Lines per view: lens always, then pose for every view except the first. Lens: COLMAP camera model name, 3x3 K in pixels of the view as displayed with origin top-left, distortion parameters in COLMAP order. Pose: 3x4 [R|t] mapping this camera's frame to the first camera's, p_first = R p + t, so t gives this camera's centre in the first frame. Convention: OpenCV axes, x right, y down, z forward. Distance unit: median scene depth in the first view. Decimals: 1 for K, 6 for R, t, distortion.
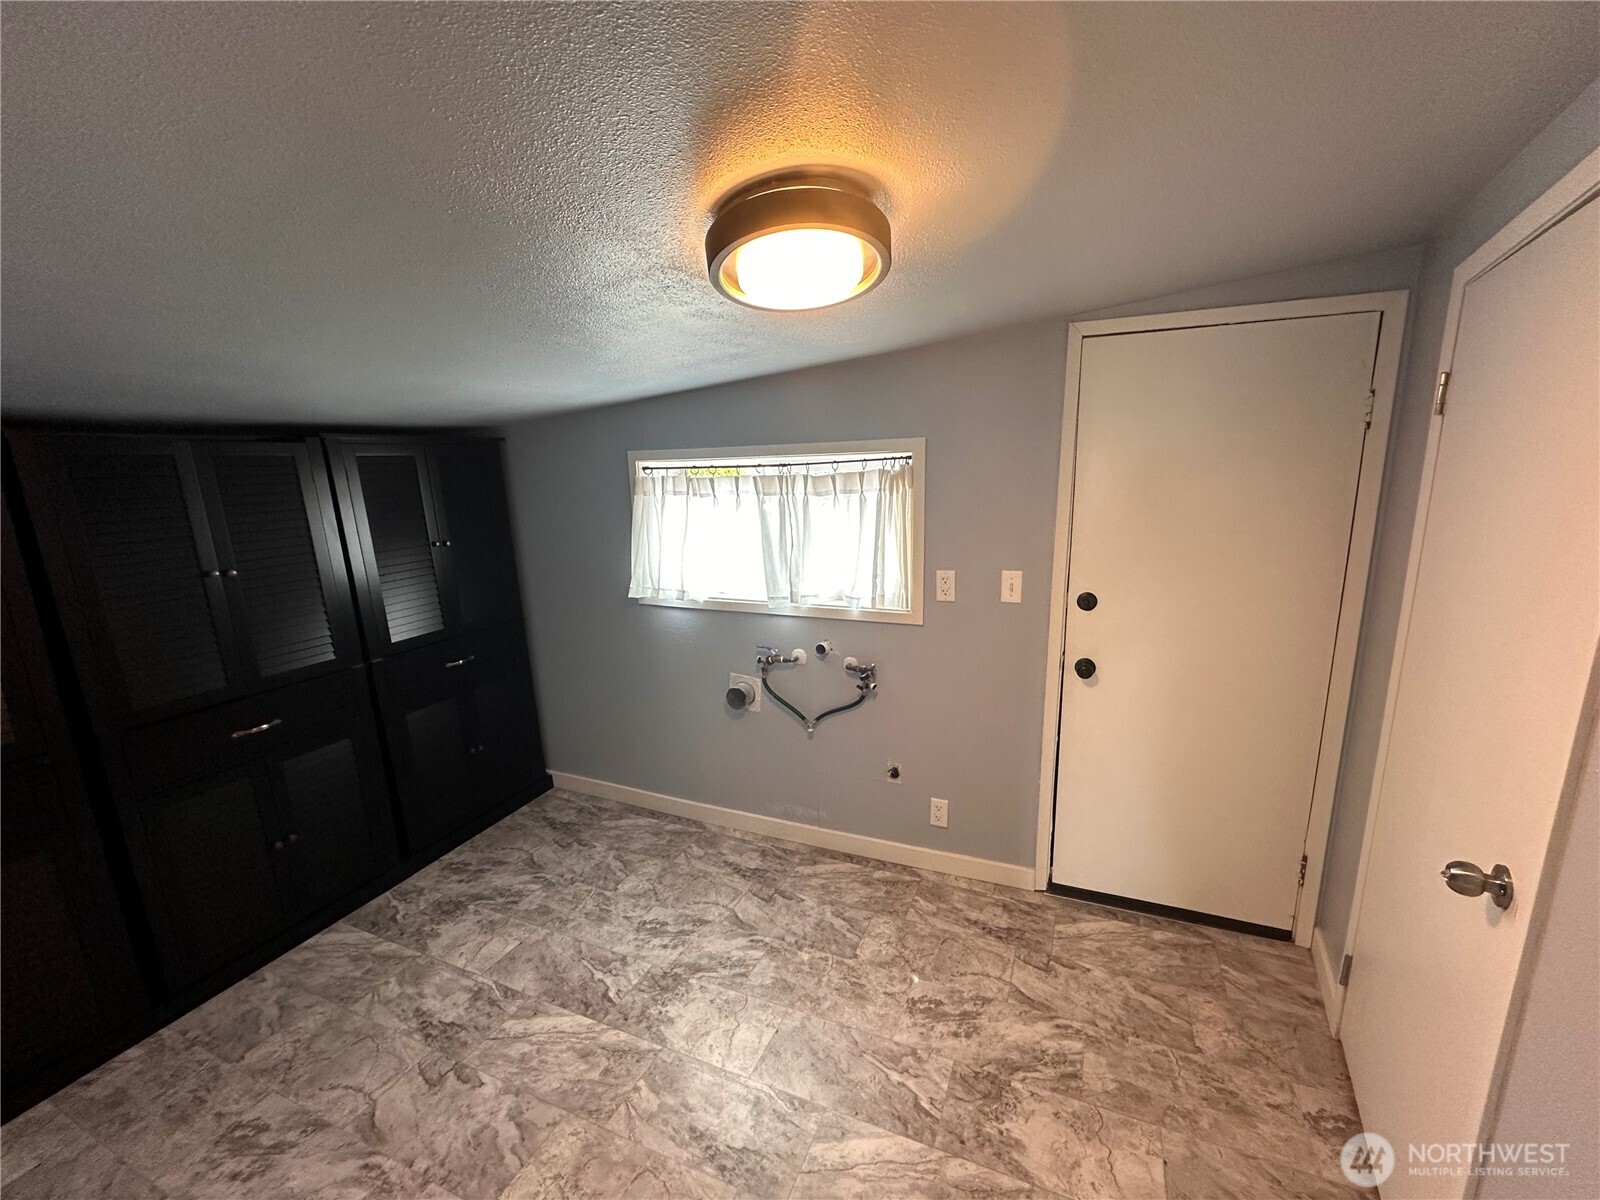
lens RADIAL K [[635.8, 0, 817.6], [0, 635.8, 604.2], [0, 0, 1]] dist [-0.001356, 0.000400]
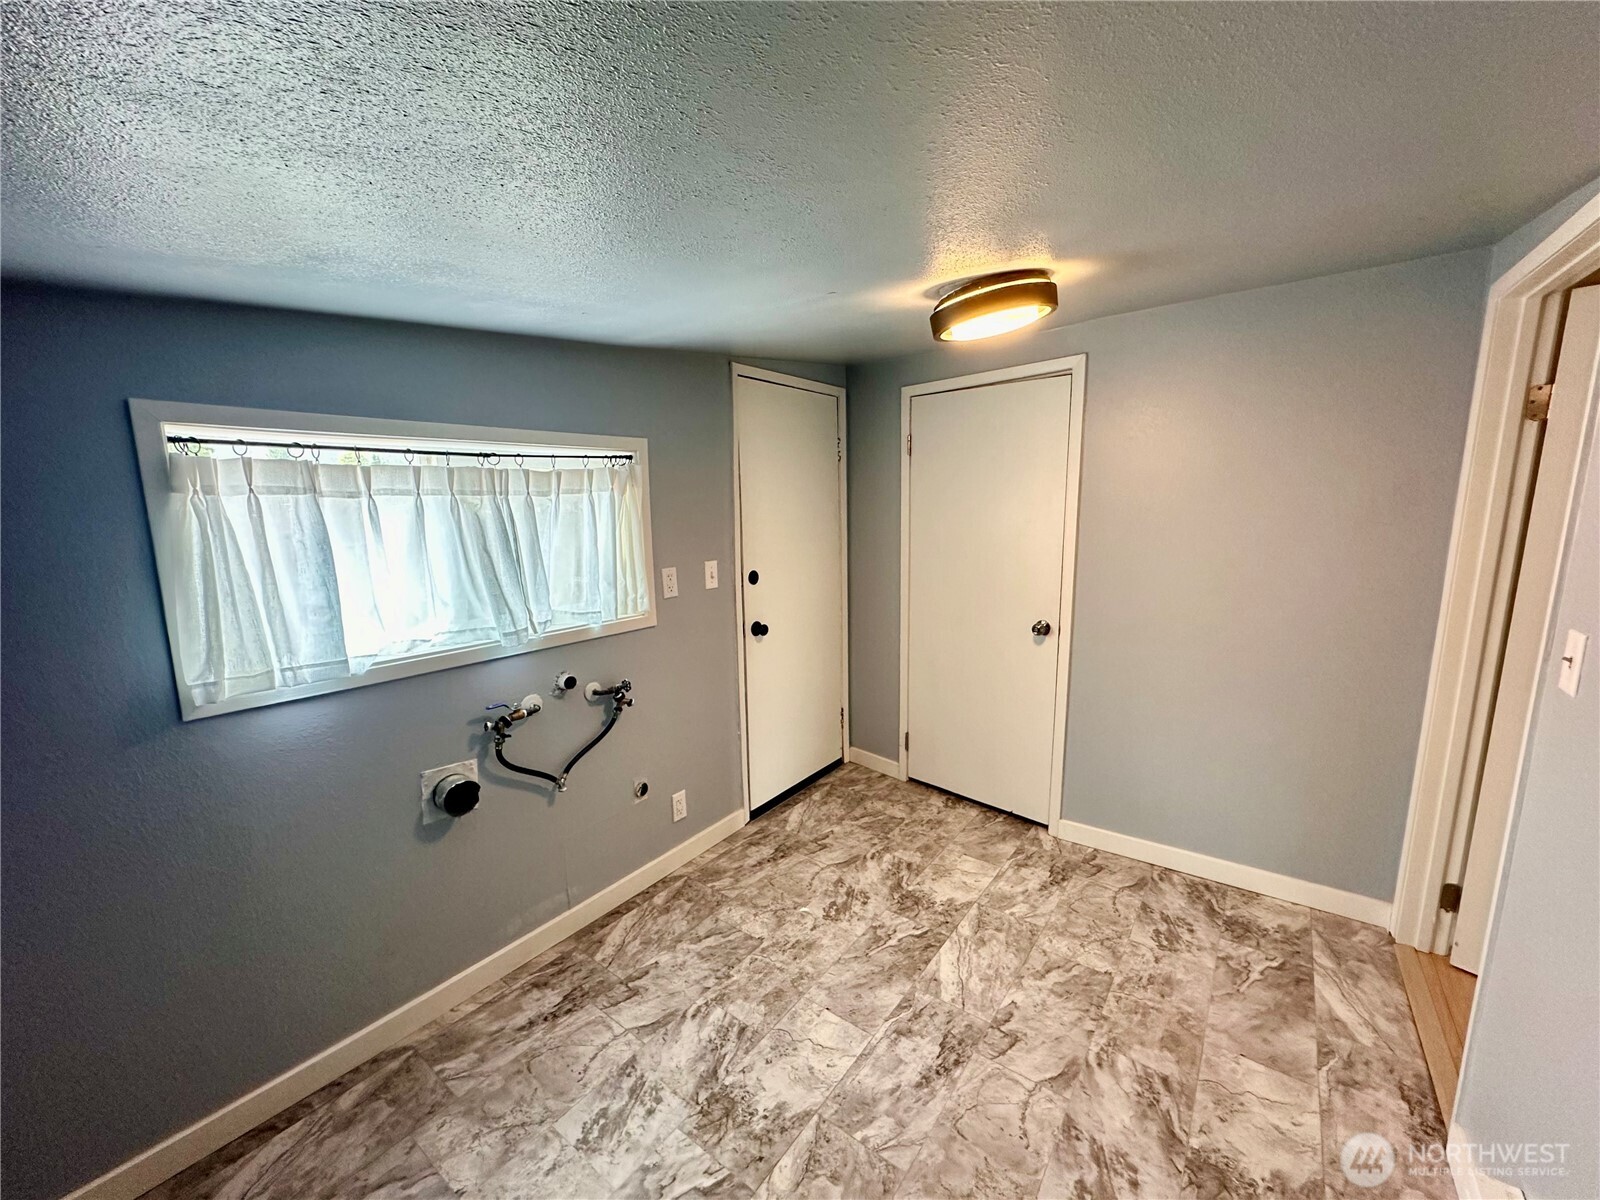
lens RADIAL K [[635.8, 0, 815.9], [0, 635.8, 603.3], [0, 0, 1]] dist [-0.001356, 0.000400]
pose [[0.243337, -0.141023, 0.959635, -0.794391], [0.199661, 0.975468, 0.092721, -0.047844], [-0.949169, 0.169040, 0.265524, 0.533702]]
